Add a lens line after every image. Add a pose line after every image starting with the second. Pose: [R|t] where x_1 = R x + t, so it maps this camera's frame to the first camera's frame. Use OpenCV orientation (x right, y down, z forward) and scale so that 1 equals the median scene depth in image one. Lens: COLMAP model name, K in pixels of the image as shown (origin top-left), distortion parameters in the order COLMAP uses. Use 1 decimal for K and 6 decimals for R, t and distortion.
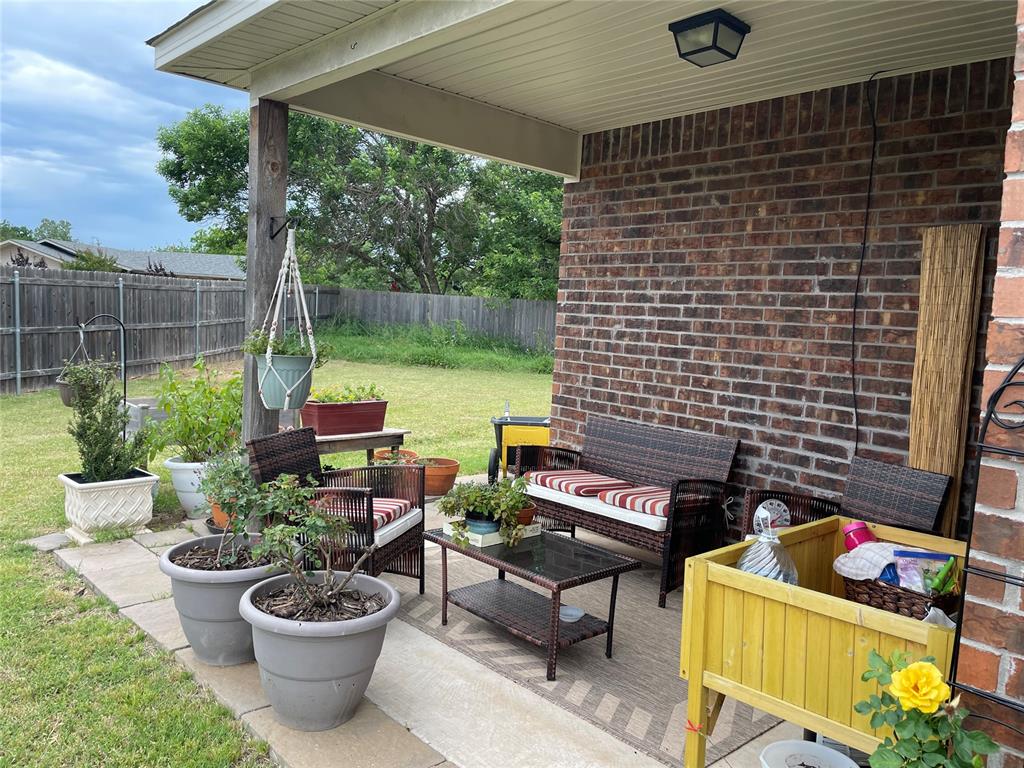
lens RADIAL K [[774.9, 0, 509.1], [0, 774.9, 380.6], [0, 0, 1]] dist [0.085337, -0.103905]
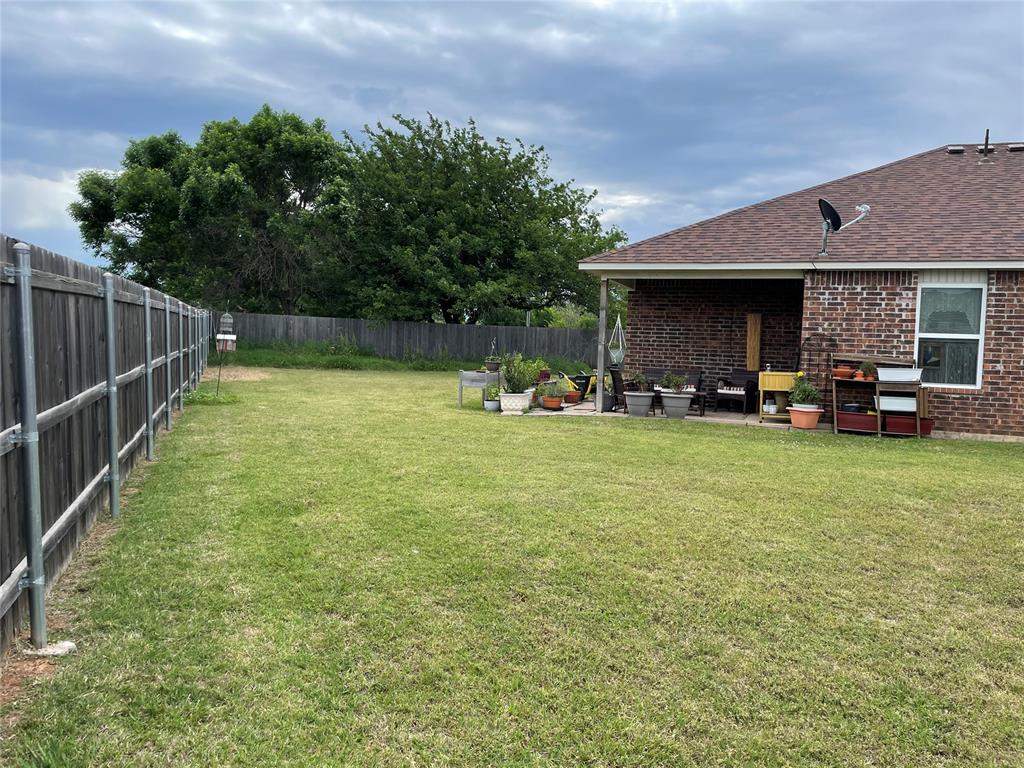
lens RADIAL K [[774.9, 0, 511.1], [0, 774.9, 369.1], [0, 0, 1]] dist [0.085337, -0.103905]
pose [[0.894657, -0.036019, 0.445299, -2.098849], [0.048573, 0.998678, -0.016809, 0.094029], [-0.444105, 0.036668, 0.895224, -1.830744]]
